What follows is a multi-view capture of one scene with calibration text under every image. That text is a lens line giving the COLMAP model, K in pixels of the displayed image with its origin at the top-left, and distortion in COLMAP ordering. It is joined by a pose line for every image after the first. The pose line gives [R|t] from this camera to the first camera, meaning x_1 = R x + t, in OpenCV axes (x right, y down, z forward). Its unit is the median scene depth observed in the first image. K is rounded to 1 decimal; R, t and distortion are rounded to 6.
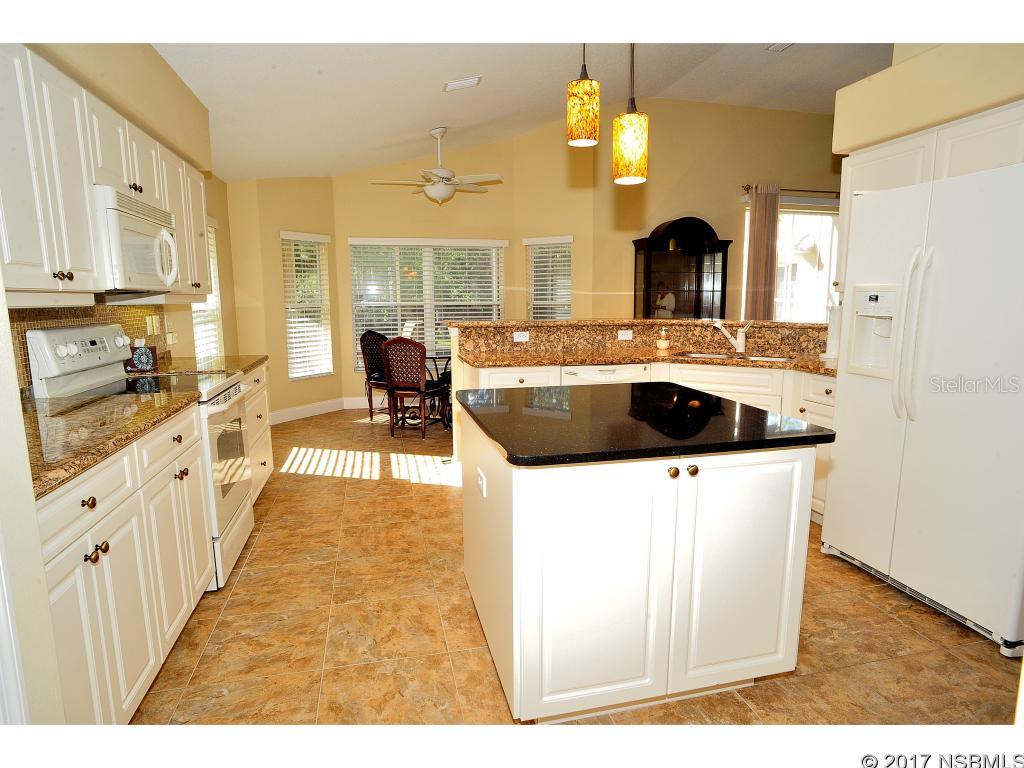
lens RADIAL K [[582.0, 0, 517.1], [0, 582.0, 390.0], [0, 0, 1]] dist [-0.057917, 0.029240]
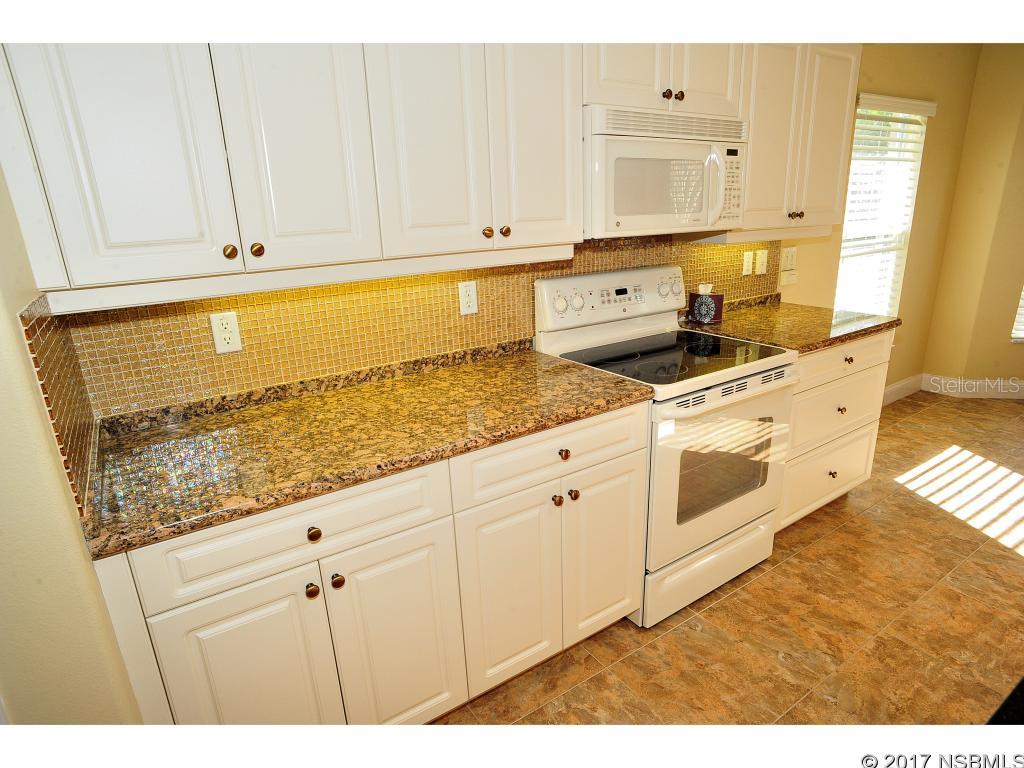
lens RADIAL K [[582.0, 0, 513.4], [0, 582.0, 388.8], [0, 0, 1]] dist [-0.057917, 0.029240]
pose [[0.339560, 0.278704, -0.898345, 0.042099], [-0.115278, 0.960223, 0.254328, -0.154462], [0.933493, 0.017200, 0.358182, 0.552996]]
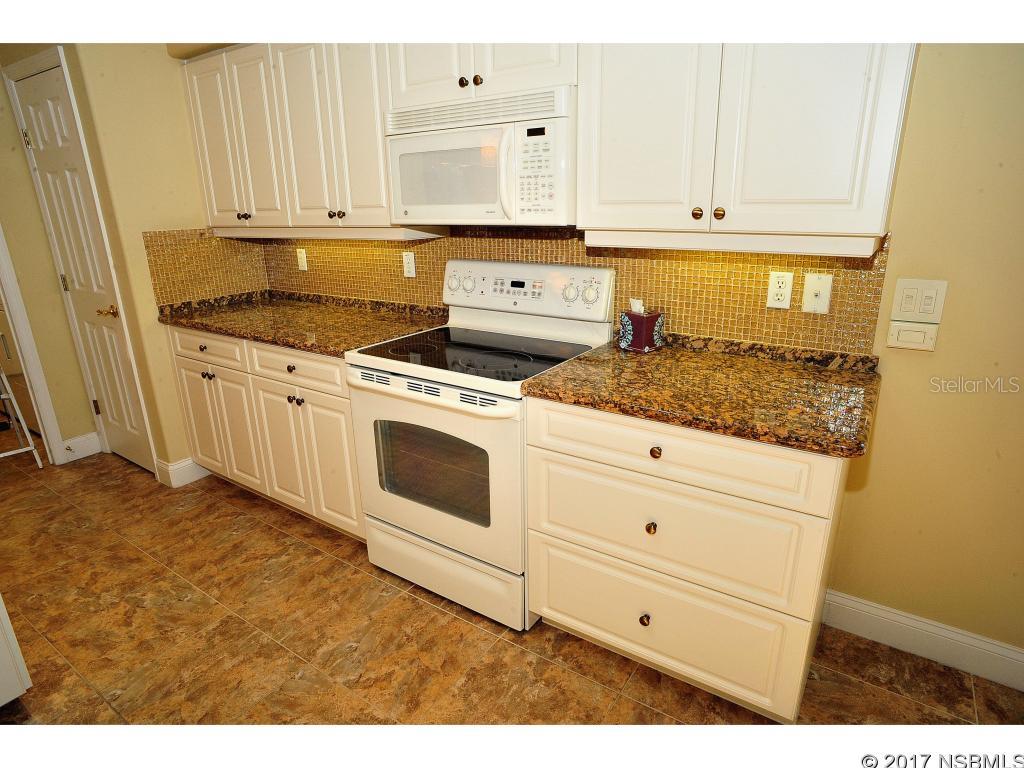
lens RADIAL K [[582.0, 0, 515.9], [0, 582.0, 389.1], [0, 0, 1]] dist [-0.057917, 0.029240]
pose [[-0.745166, 0.224567, -0.627930, -0.174841], [-0.082212, 0.903480, 0.420672, -0.320121], [0.661792, 0.365094, -0.654781, 1.699087]]
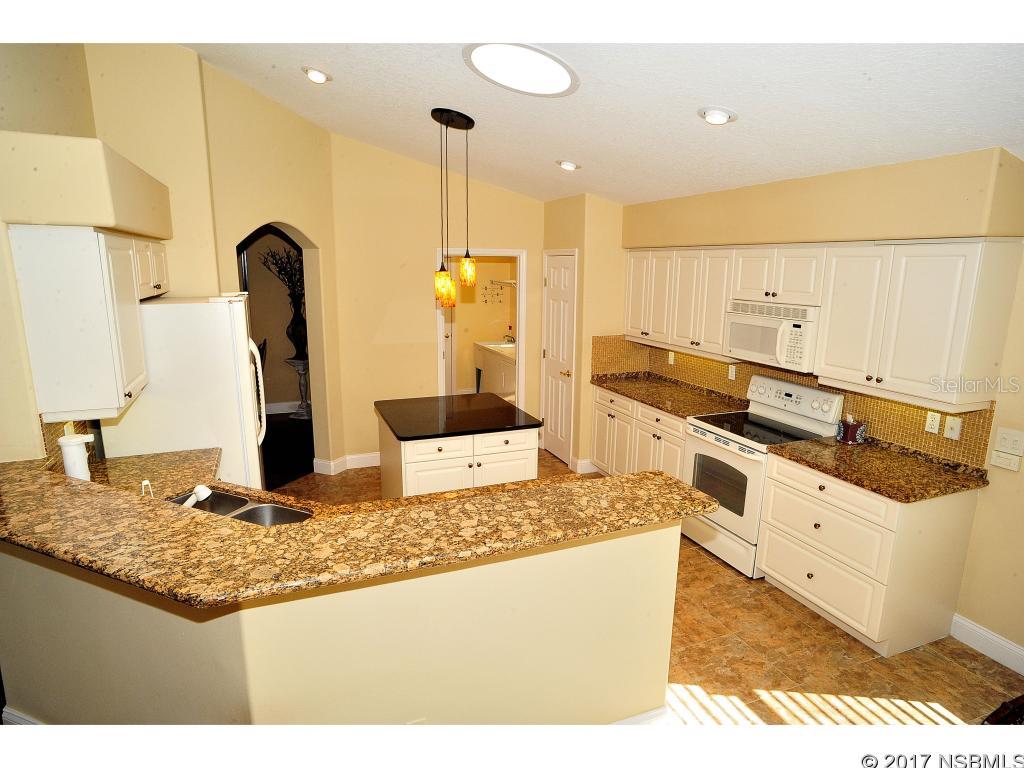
lens RADIAL K [[582.0, 0, 515.4], [0, 582.0, 385.9], [0, 0, 1]] dist [-0.057917, 0.029240]
pose [[-0.991214, 0.022942, -0.130264, 0.176079], [-0.024361, 0.936330, 0.350276, -0.650962], [0.130006, 0.350372, -0.927544, 2.420859]]
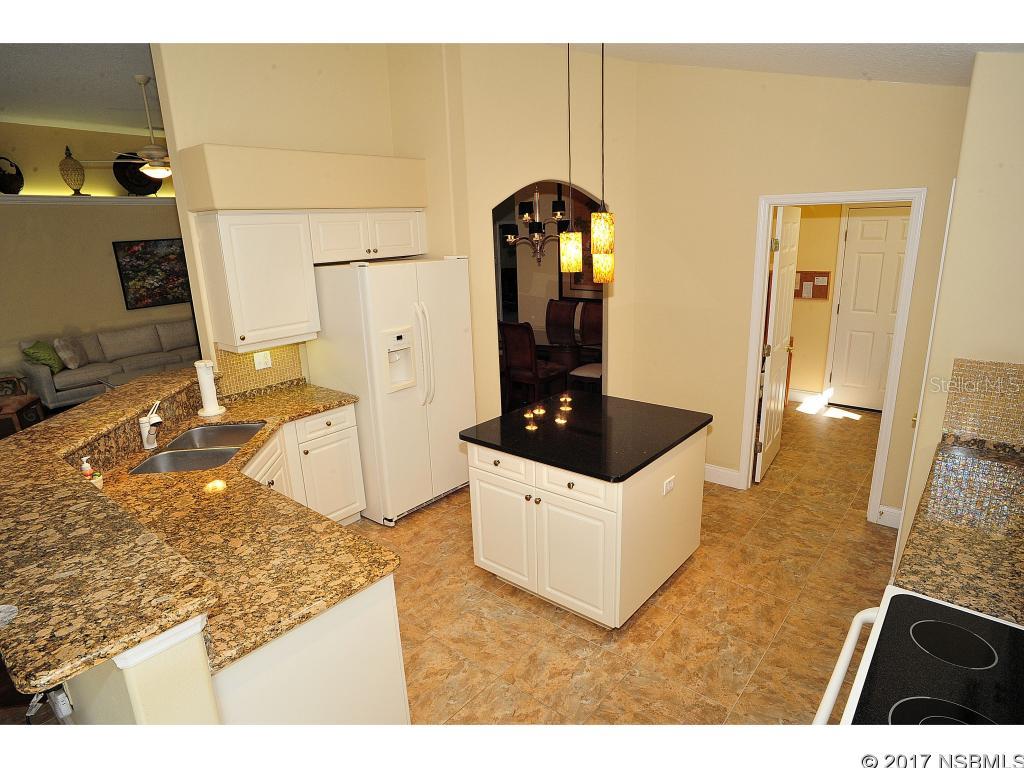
lens RADIAL K [[582.0, 0, 516.8], [0, 582.0, 379.7], [0, 0, 1]] dist [-0.057917, 0.029240]
pose [[-0.588450, -0.179050, 0.788459, -0.757821], [0.157157, 0.931244, 0.328766, -0.508728], [-0.793113, 0.317374, -0.519852, 1.588409]]
